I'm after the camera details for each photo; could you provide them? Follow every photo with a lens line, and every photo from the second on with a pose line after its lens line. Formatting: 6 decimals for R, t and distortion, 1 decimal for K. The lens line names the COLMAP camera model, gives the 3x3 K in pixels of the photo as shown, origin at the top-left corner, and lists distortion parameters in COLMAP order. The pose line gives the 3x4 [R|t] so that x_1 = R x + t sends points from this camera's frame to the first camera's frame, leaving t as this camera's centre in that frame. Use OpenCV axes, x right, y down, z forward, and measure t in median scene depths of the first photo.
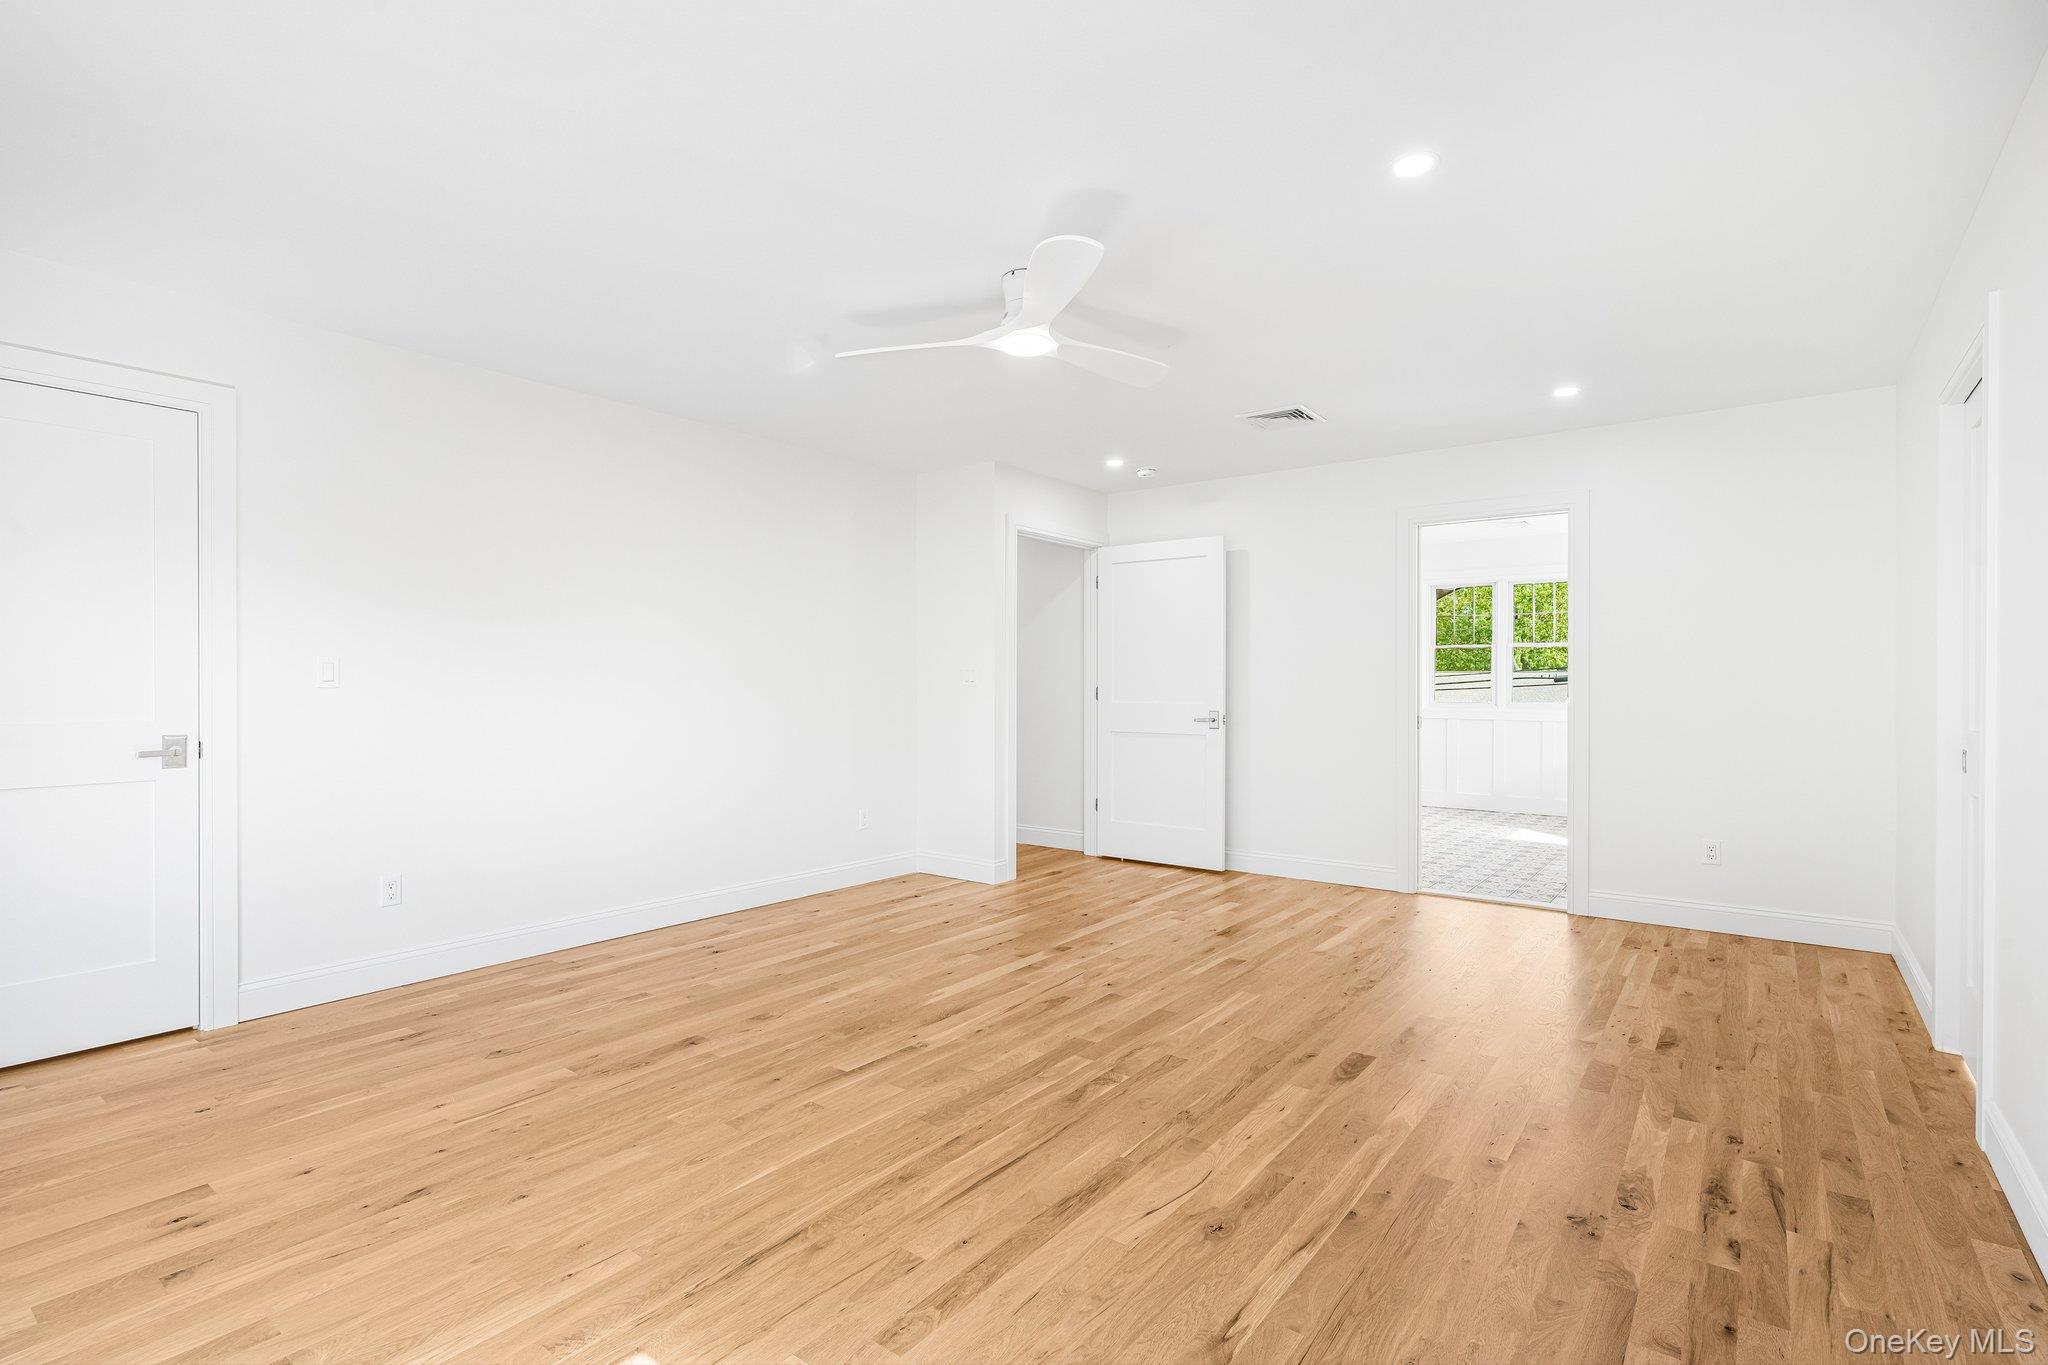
lens RADIAL K [[964.7, 0, 1024.0], [0, 964.7, 682.5], [0, 0, 1]] dist [0.002795, 0.001814]
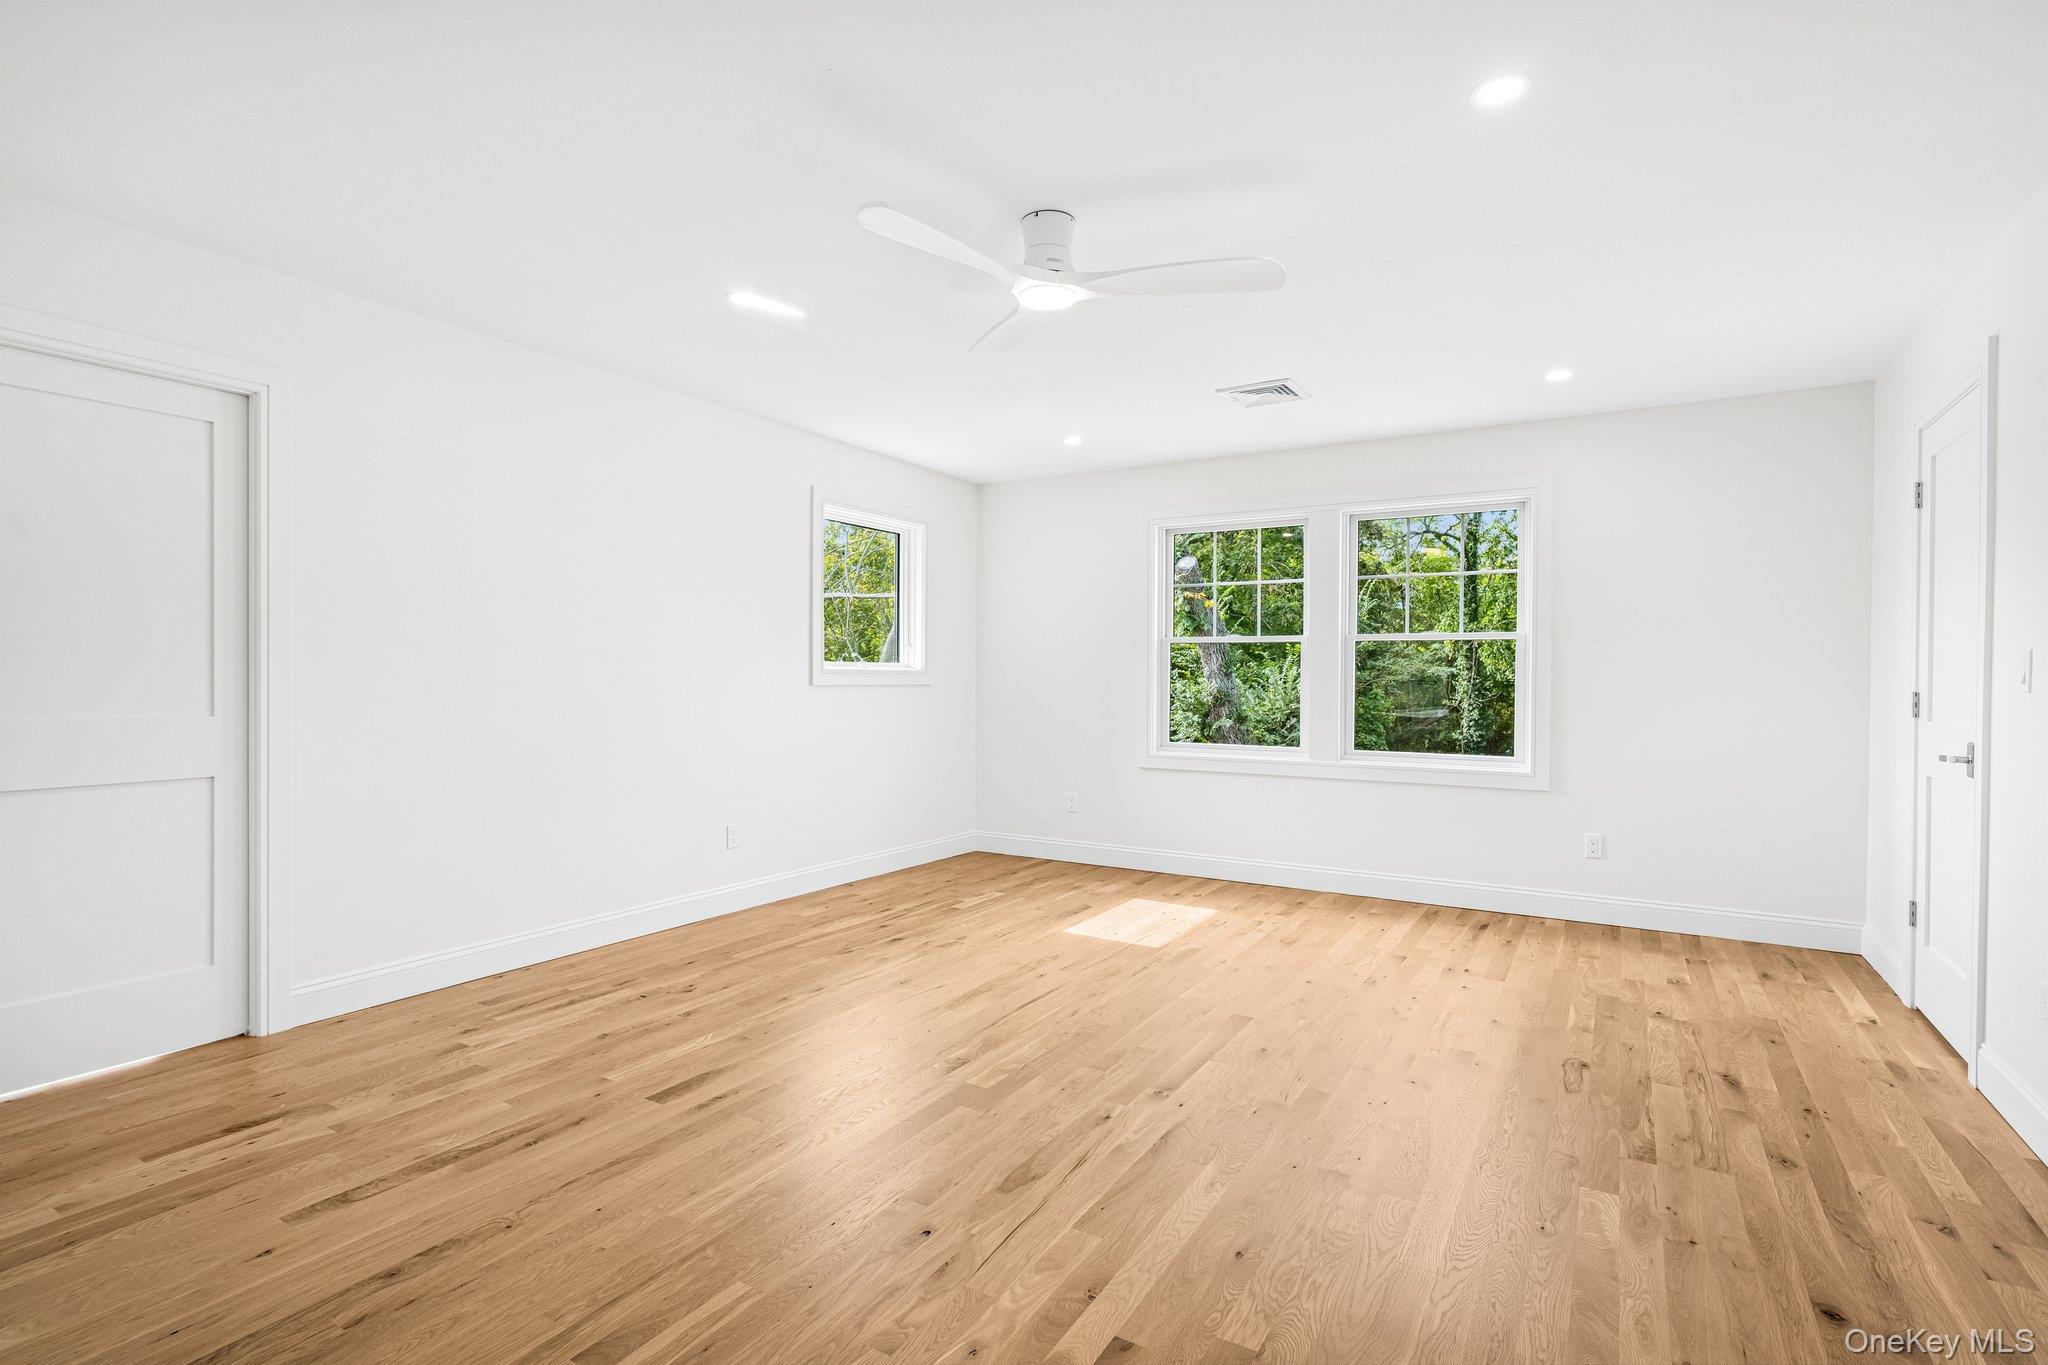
lens RADIAL K [[964.7, 0, 1024.0], [0, 964.7, 682.5], [0, 0, 1]] dist [0.002795, 0.001814]
pose [[-0.994465, -0.008761, -0.104704, 0.117751], [-0.009305, 0.999946, 0.004707, 0.001327], [0.104657, 0.005655, -0.994492, 1.932261]]
